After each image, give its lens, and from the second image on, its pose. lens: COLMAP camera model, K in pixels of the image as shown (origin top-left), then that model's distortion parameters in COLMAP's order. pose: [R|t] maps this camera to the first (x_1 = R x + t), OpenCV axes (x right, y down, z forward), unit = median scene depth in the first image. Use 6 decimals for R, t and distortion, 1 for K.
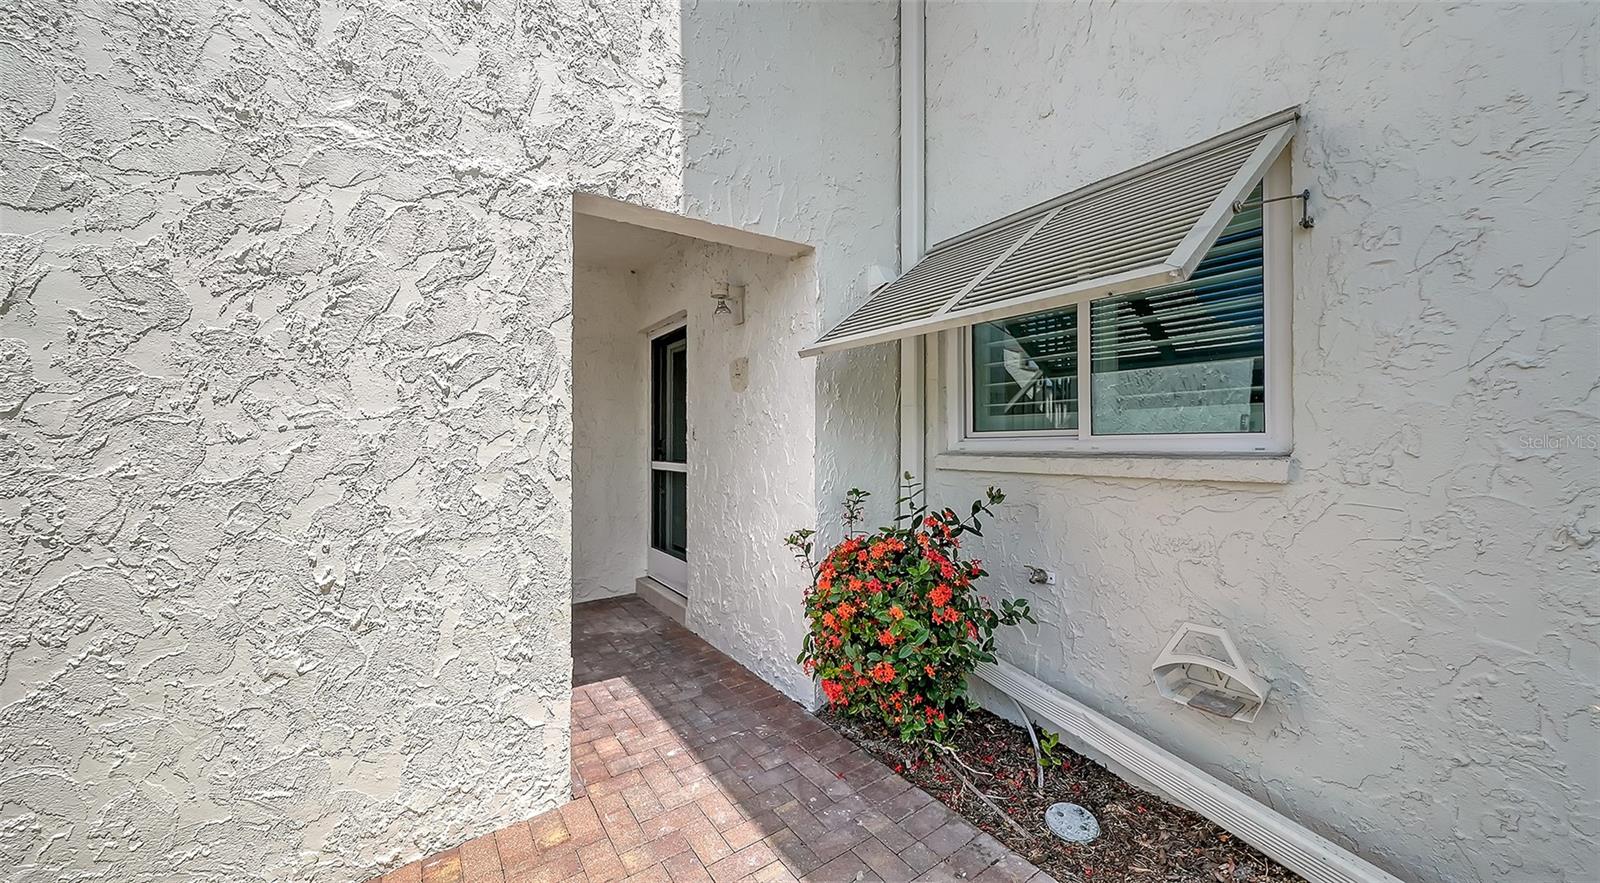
lens RADIAL K [[588.4, 0, 787.9], [0, 588.4, 446.9], [0, 0, 1]] dist [-0.000202, -0.000890]
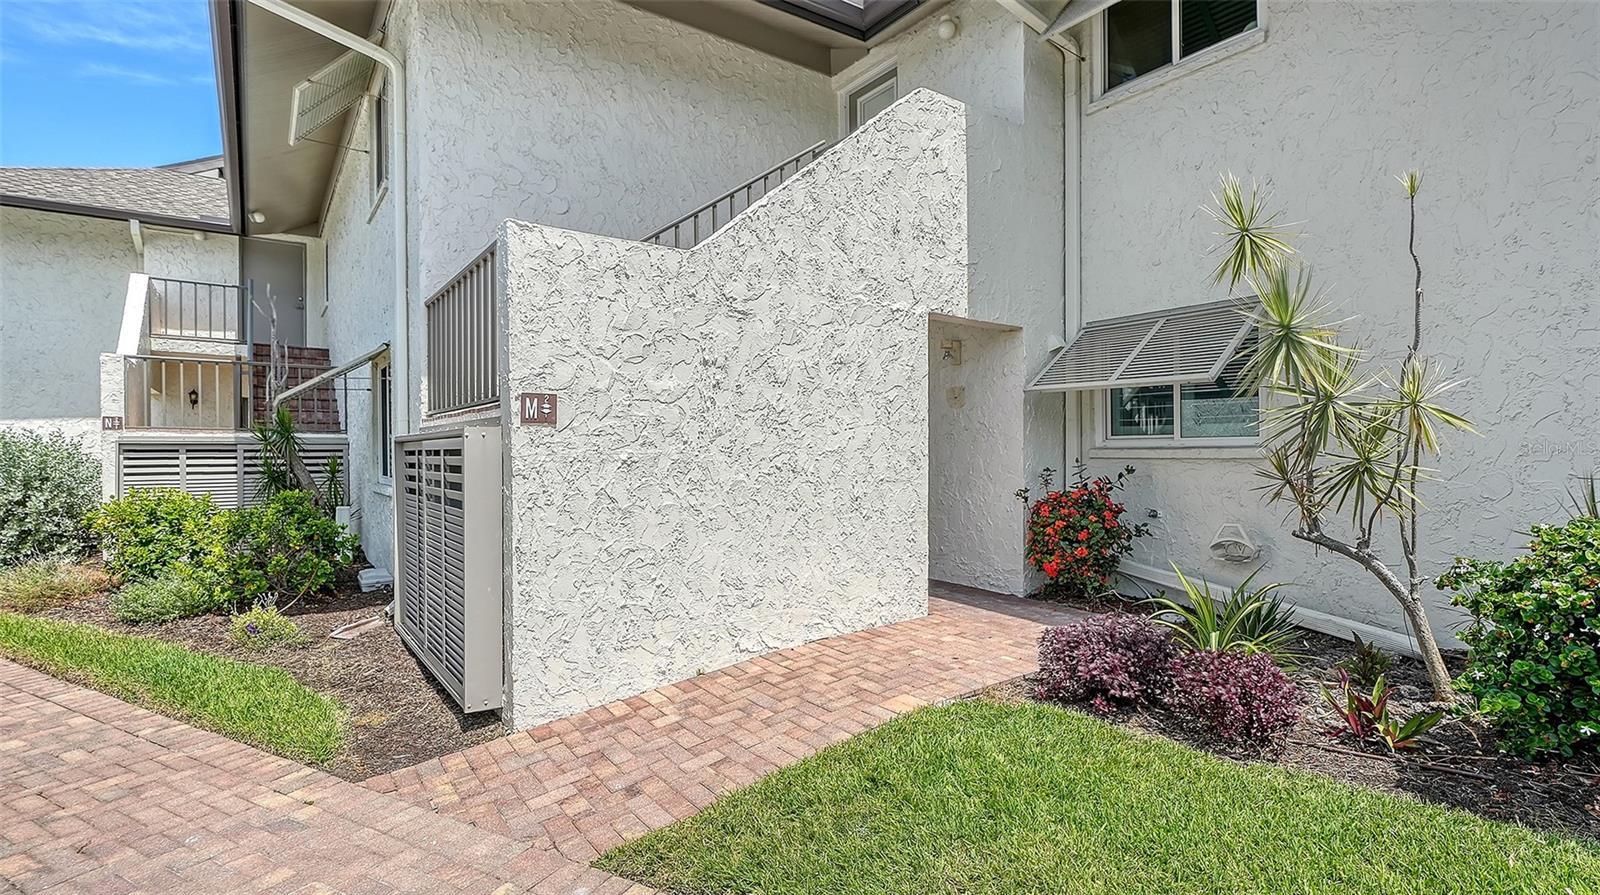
lens RADIAL K [[793.0, 0, 807.7], [0, 793.0, 445.9], [0, 0, 1]] dist [0.006101, -0.002043]
pose [[0.998963, 0.010304, 0.044356, -0.820593], [-0.009261, 0.999677, -0.023657, 0.080859], [-0.044586, 0.023222, 0.998736, -1.542708]]
